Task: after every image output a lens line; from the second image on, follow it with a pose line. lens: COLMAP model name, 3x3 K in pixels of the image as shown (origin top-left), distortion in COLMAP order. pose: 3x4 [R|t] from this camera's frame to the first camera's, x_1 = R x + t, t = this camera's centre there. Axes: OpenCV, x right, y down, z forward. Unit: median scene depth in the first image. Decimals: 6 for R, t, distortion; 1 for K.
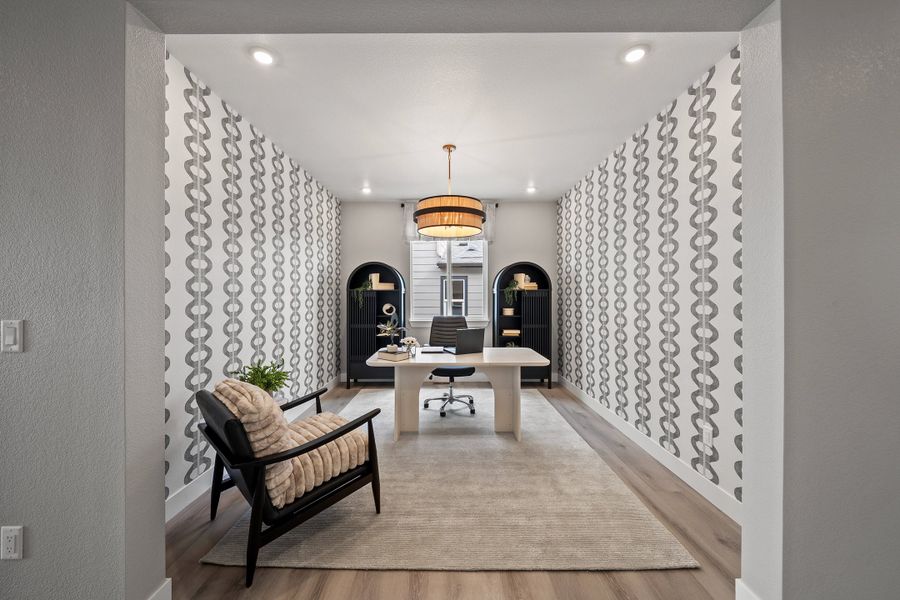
lens RADIAL K [[331.0, 0, 453.4], [0, 331.0, 294.2], [0, 0, 1]] dist [-0.005446, -0.000519]
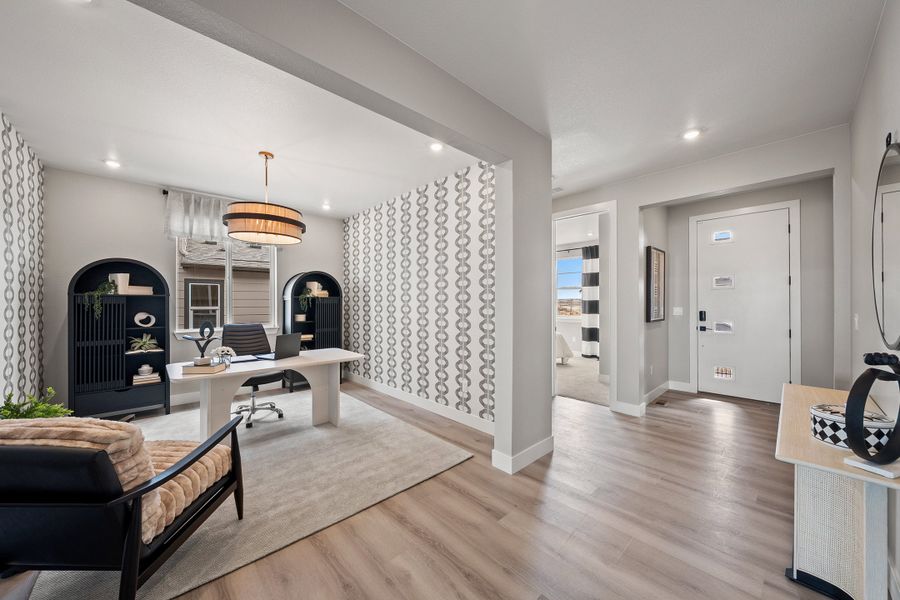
lens RADIAL K [[308.6, 0, 455.3], [0, 308.6, 301.5], [0, 0, 1]] dist [-0.011668, -0.000095]
pose [[0.728615, 0.003276, 0.684915, -0.238090], [-0.003651, 0.999993, -0.000898, 0.000551], [-0.684914, -0.001846, 0.728622, -0.072837]]
